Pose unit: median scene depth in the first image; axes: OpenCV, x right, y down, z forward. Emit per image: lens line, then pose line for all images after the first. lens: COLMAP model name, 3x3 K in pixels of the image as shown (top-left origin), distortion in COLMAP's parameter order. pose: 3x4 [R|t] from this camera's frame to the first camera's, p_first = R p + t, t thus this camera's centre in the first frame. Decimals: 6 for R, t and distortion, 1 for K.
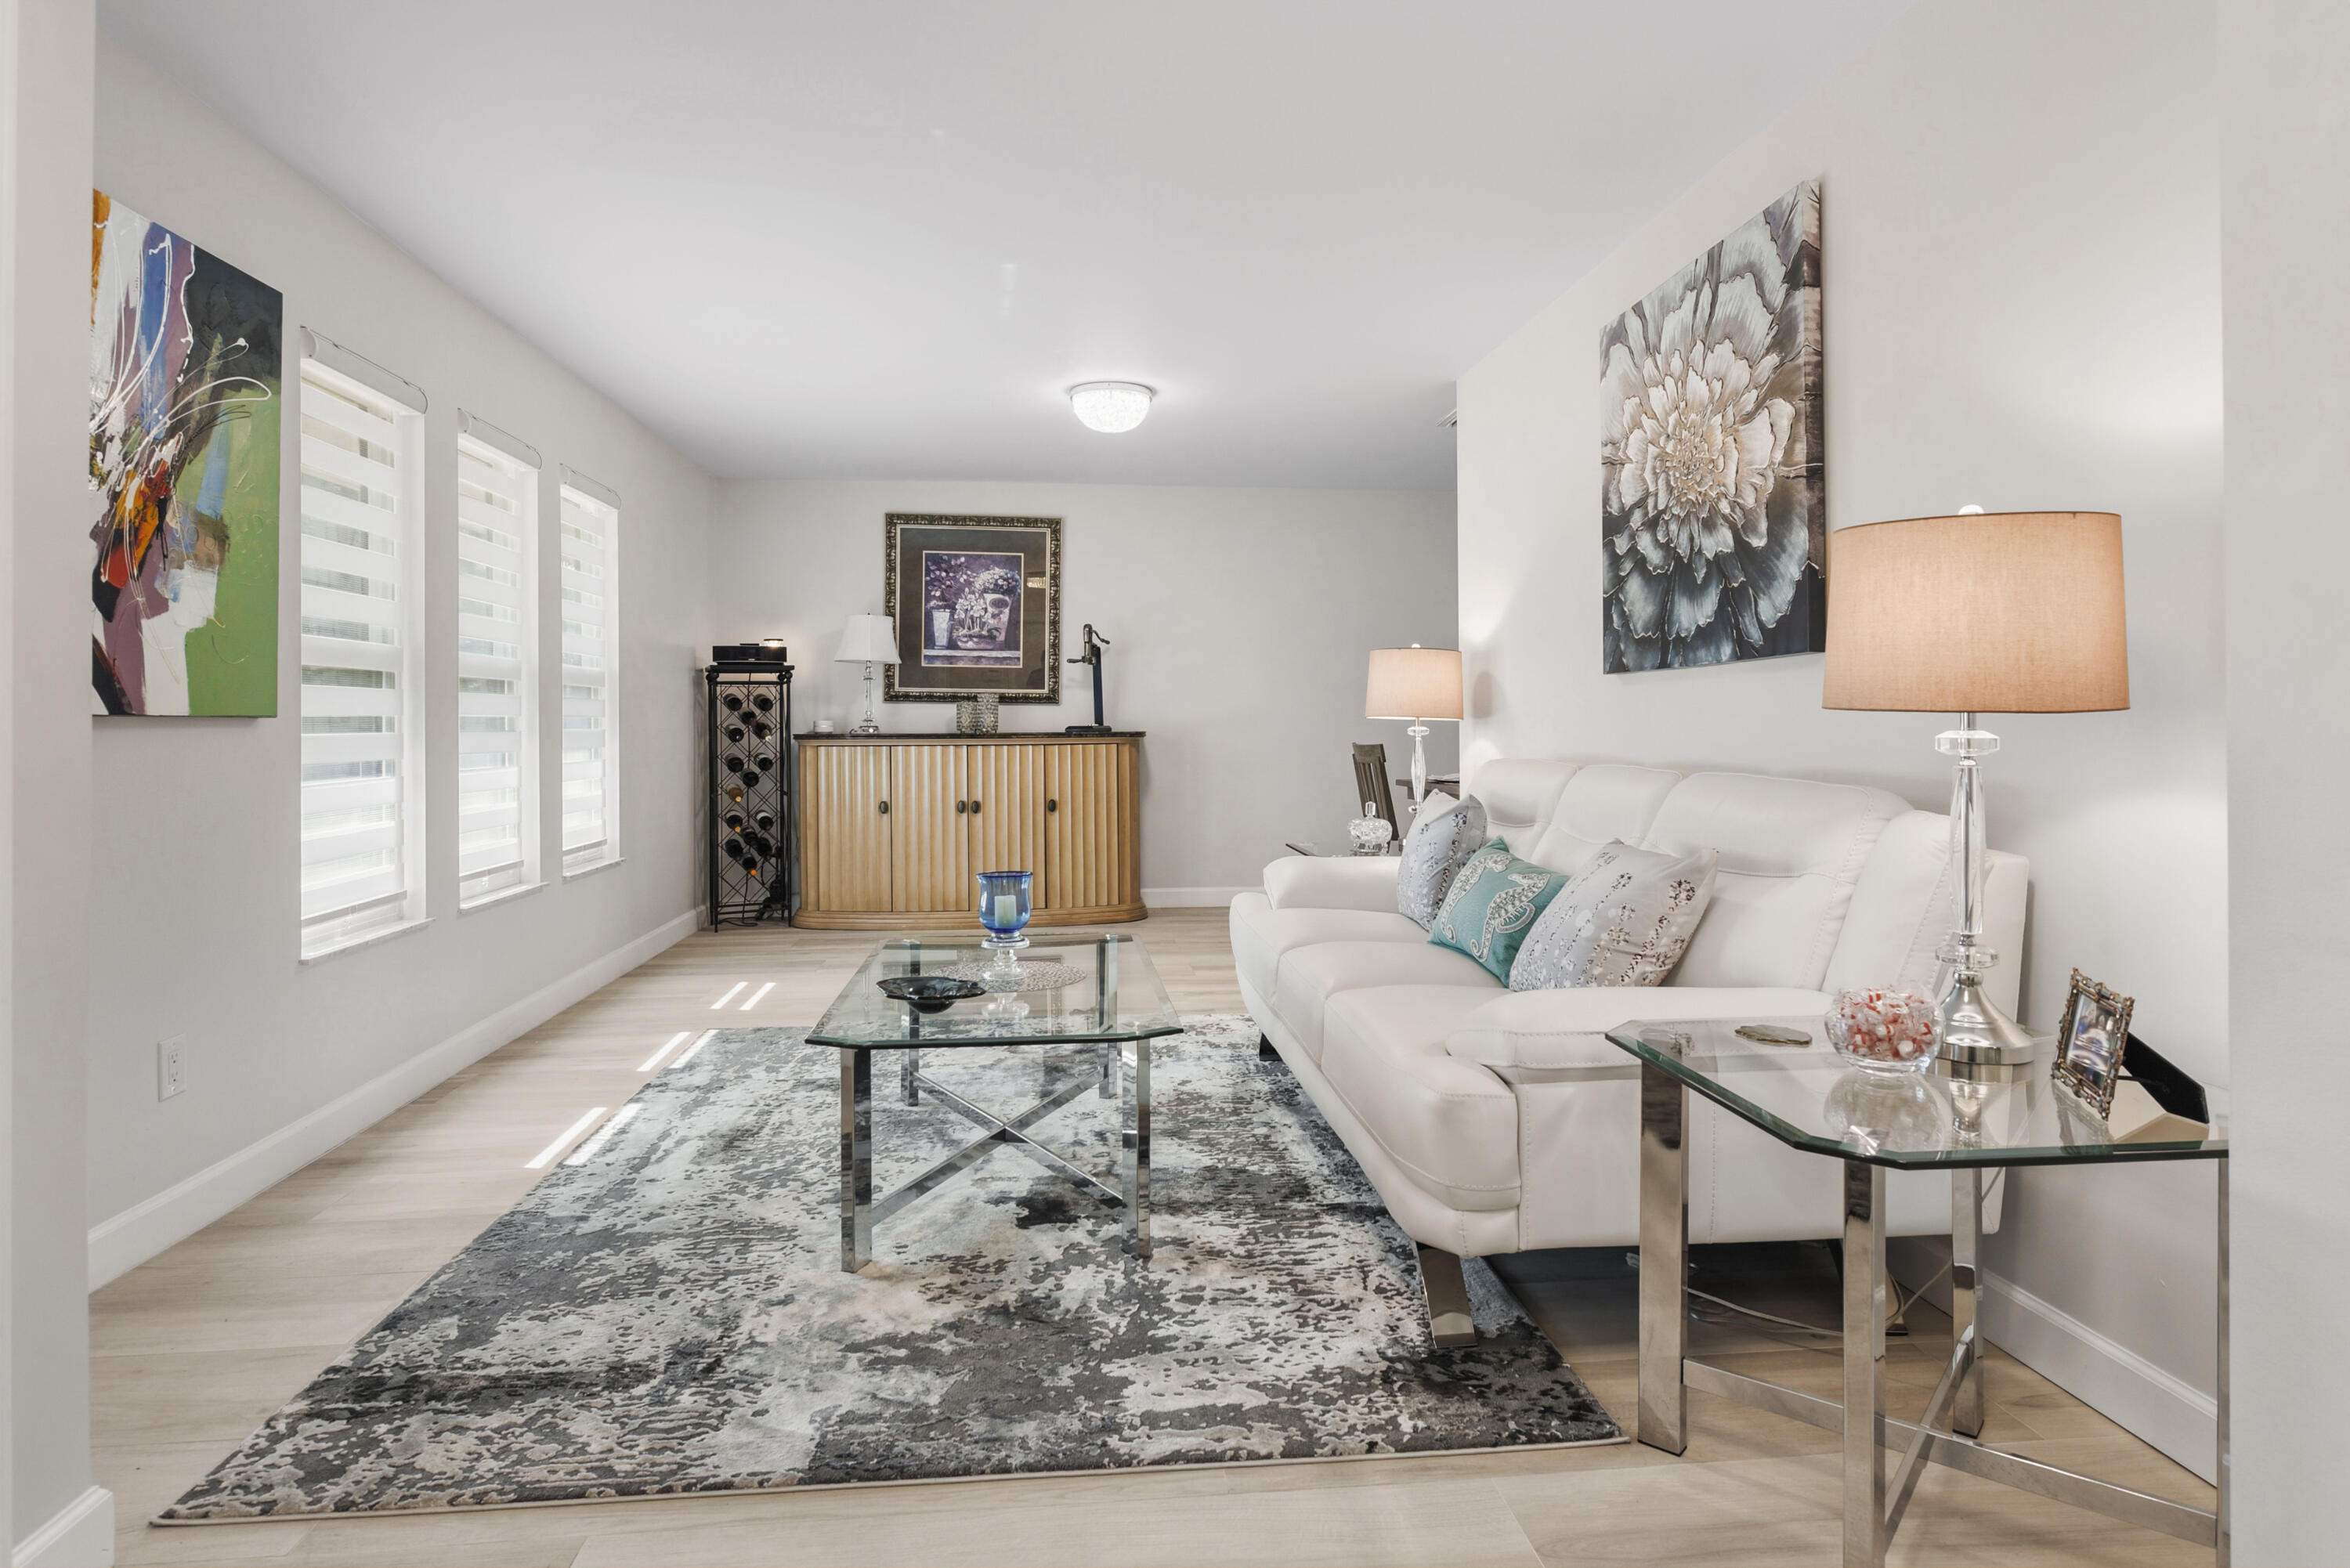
lens RADIAL K [[1281.7, 0, 1180.1], [0, 1281.7, 718.7], [0, 0, 1]] dist [-0.002598, -0.001512]
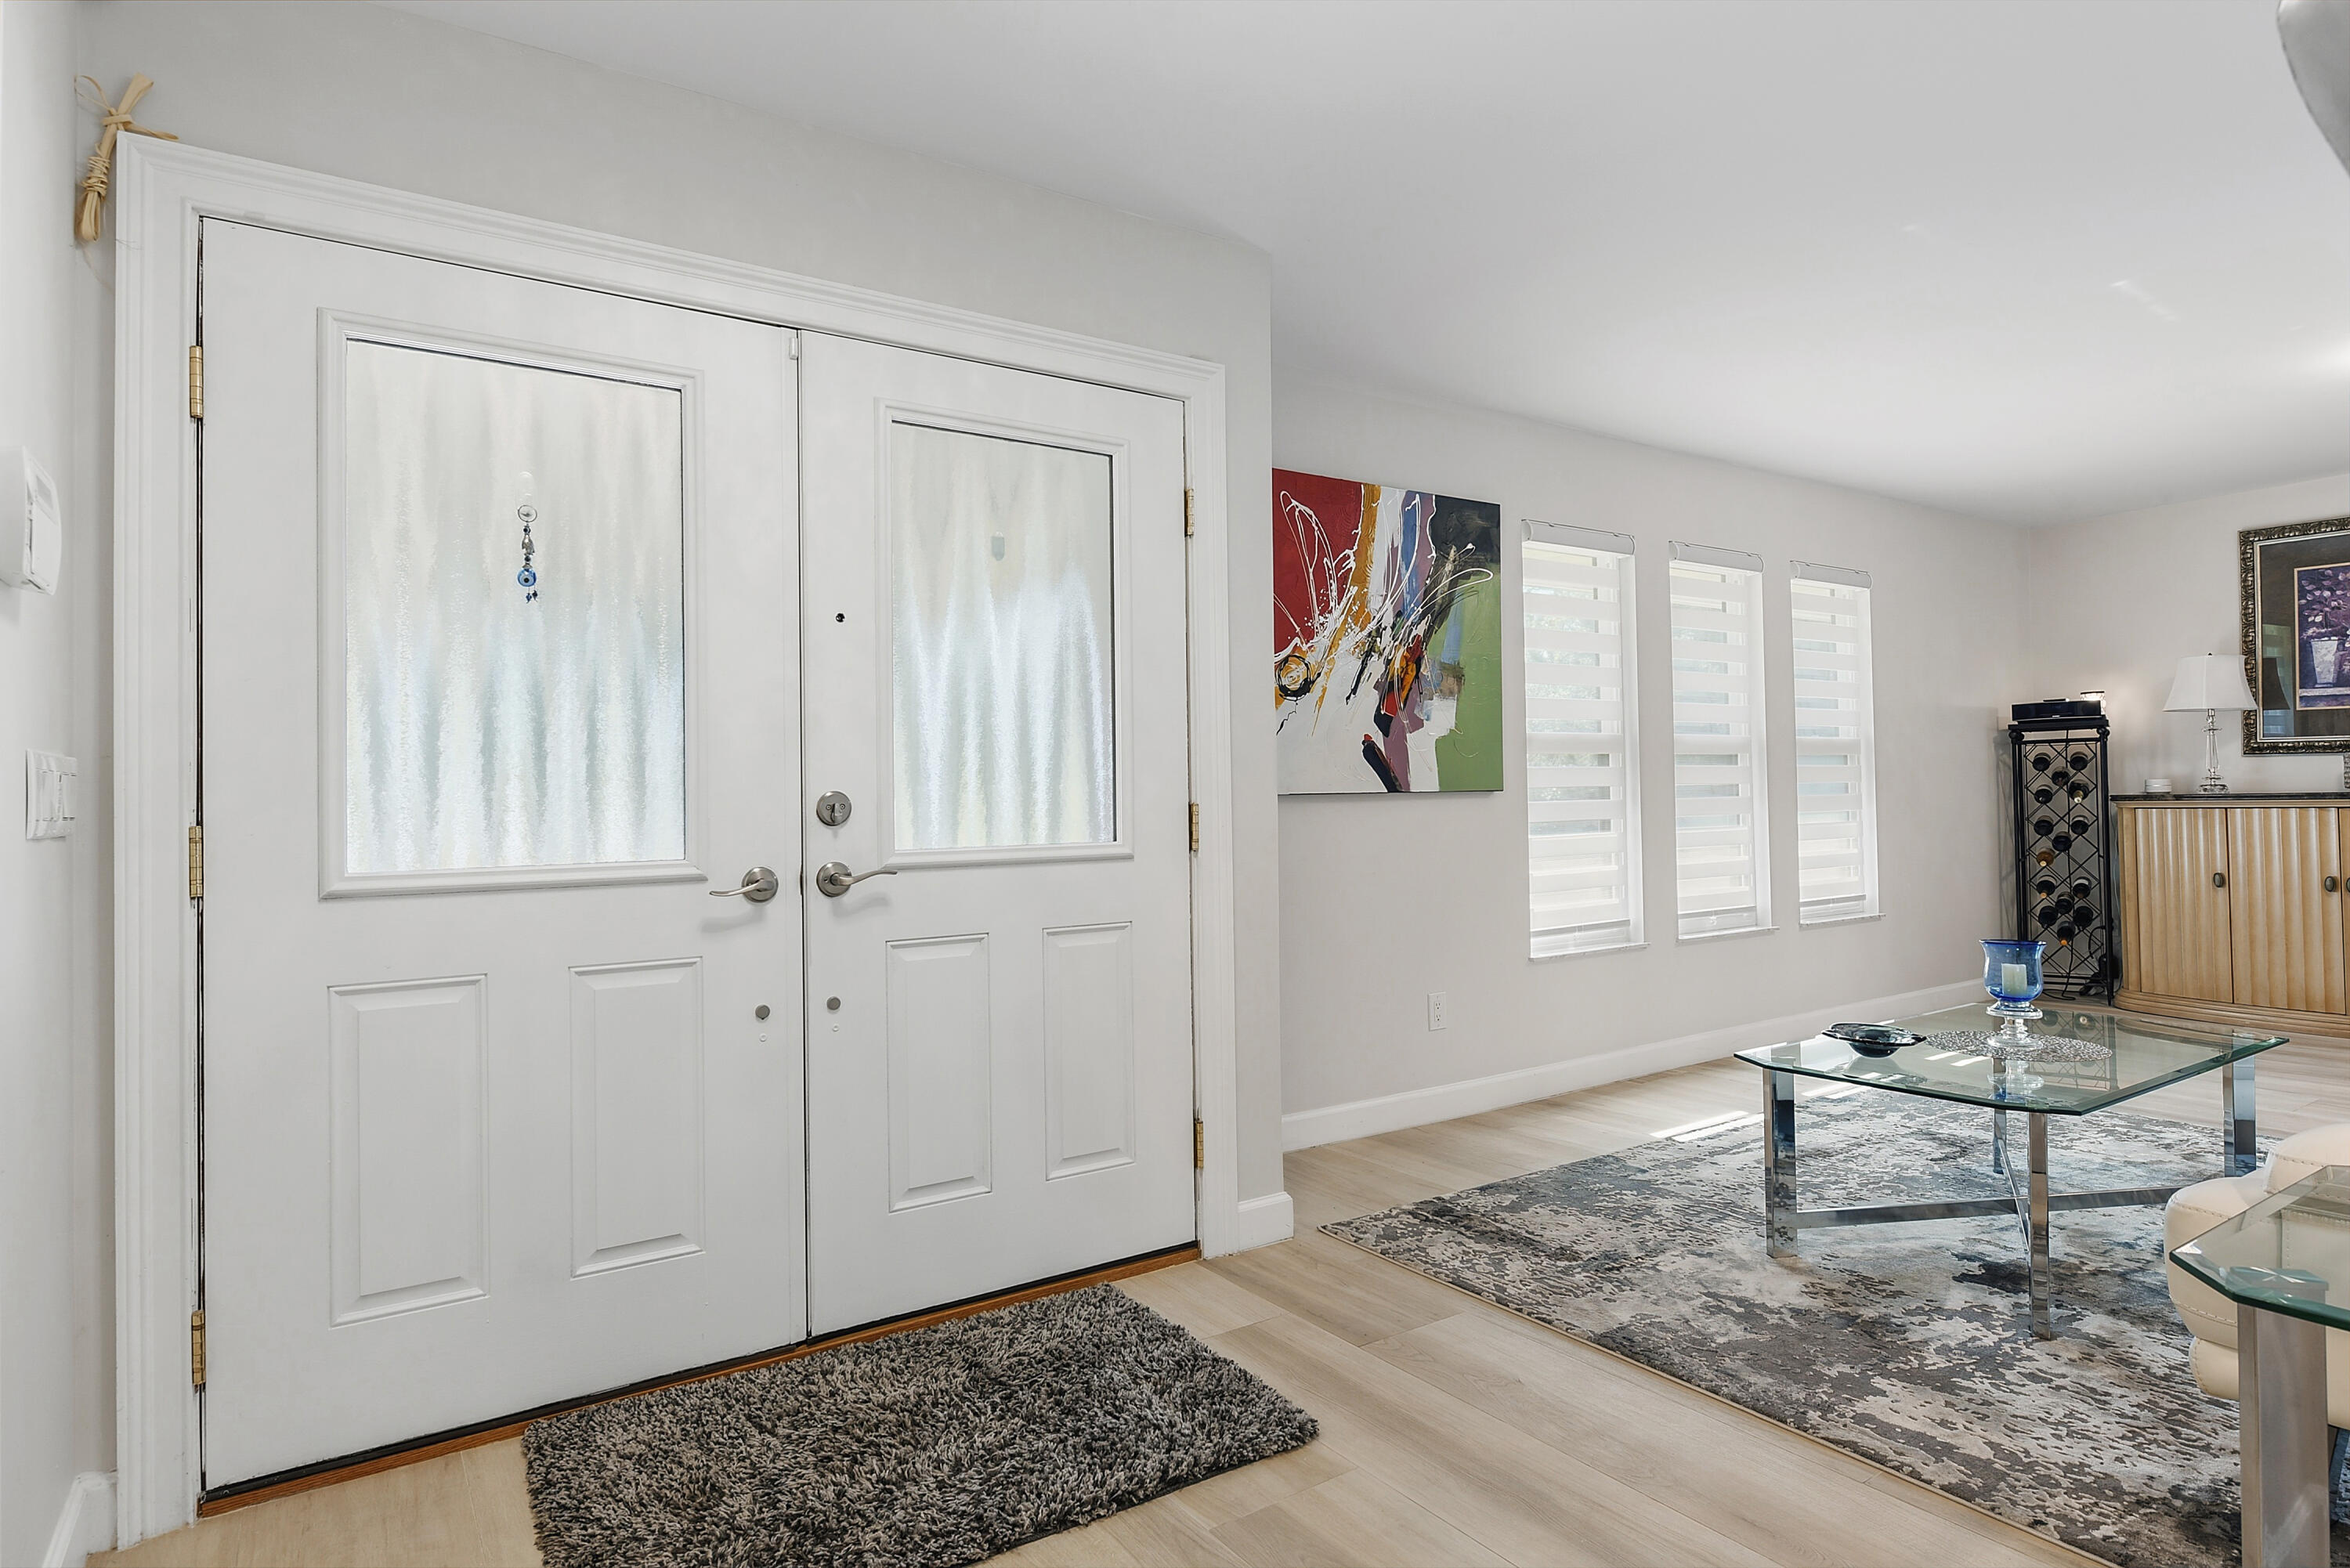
lens RADIAL K [[1283.7, 0, 1175.0], [0, 1283.7, 784.0], [0, 0, 1]] dist [-0.002386, -0.001164]
pose [[0.462168, -0.015019, -0.886665, 0.495466], [0.020161, 0.999776, -0.006427, -0.008031], [0.886563, -0.014906, 0.462367, -0.029062]]
